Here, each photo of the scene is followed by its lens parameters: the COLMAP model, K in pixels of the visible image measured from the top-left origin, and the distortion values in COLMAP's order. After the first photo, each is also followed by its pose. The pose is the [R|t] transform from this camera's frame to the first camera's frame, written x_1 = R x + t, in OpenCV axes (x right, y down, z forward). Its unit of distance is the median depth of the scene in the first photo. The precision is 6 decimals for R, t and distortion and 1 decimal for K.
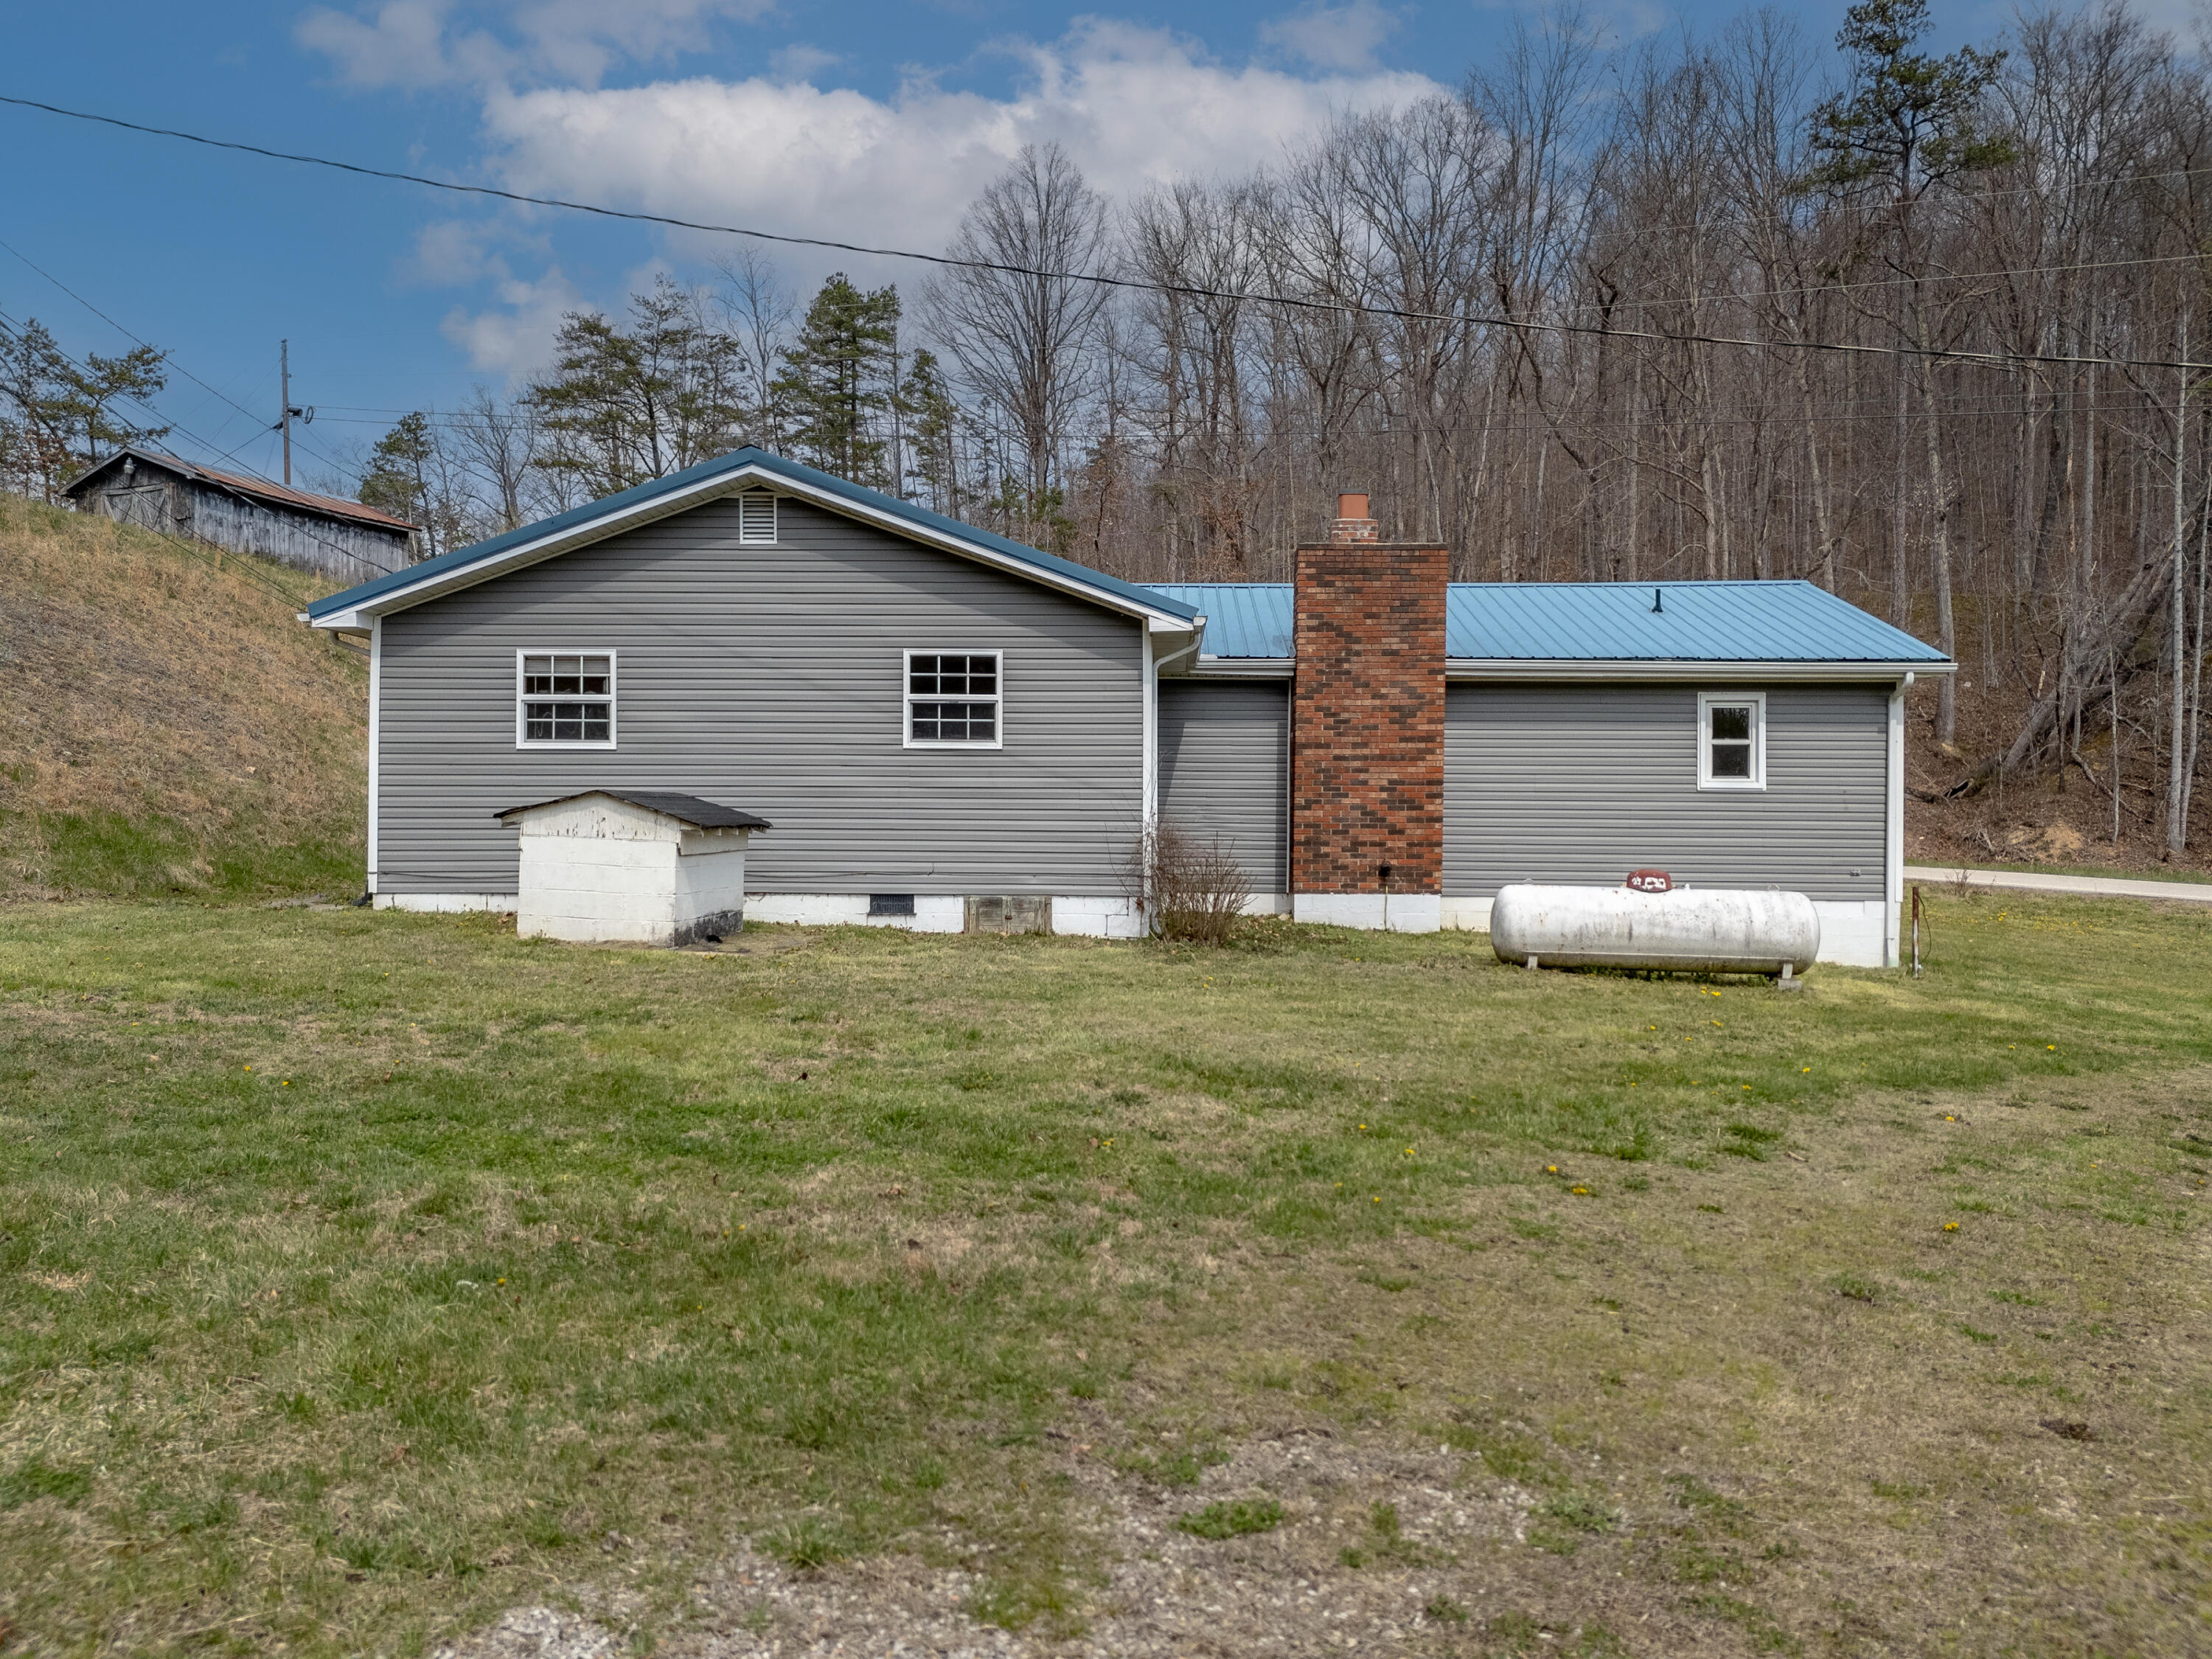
lens RADIAL K [[1617.3, 0, 1106.0], [0, 1617.3, 829.5], [0, 0, 1]] dist [0.085863, -0.097767]
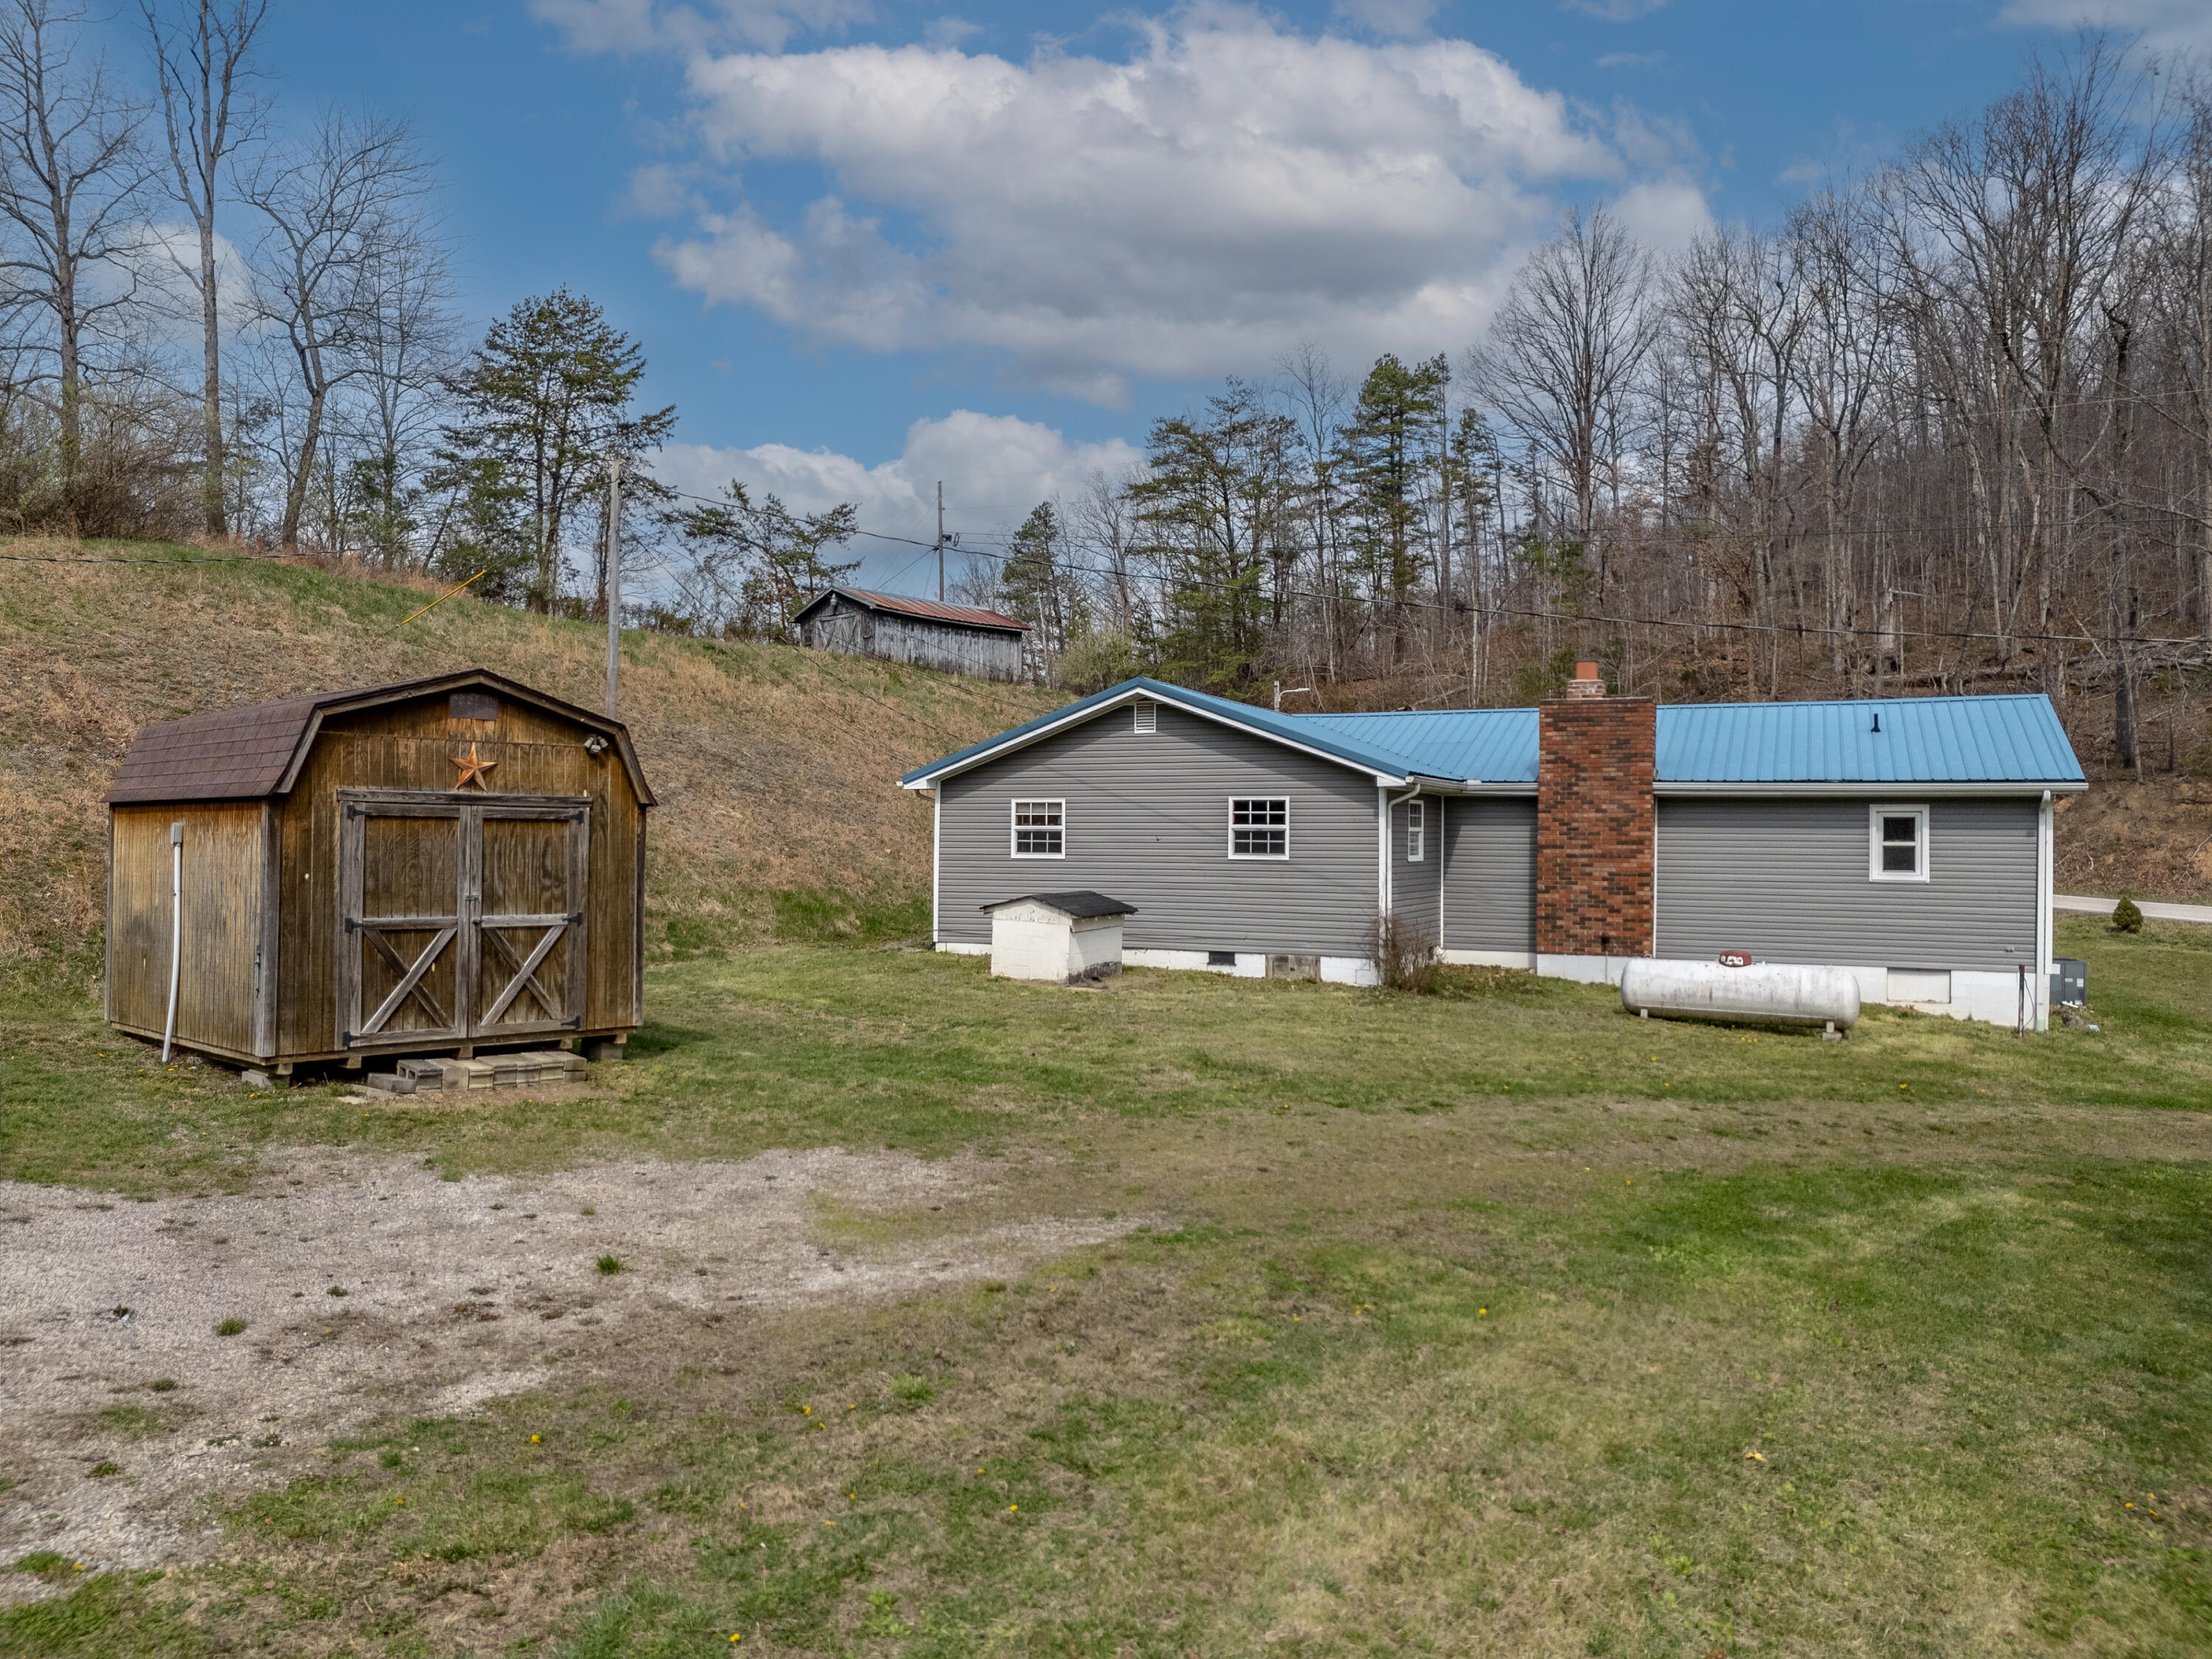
lens RADIAL K [[1674.0, 0, 1106.0], [0, 1674.0, 829.5], [0, 0, 1]] dist [0.188778, -0.460297]
pose [[0.926308, -0.000104, -0.376768, 0.319014], [0.000493, 0.999999, 0.000935, -0.067846], [0.376768, -0.001052, 0.926307, -0.469536]]
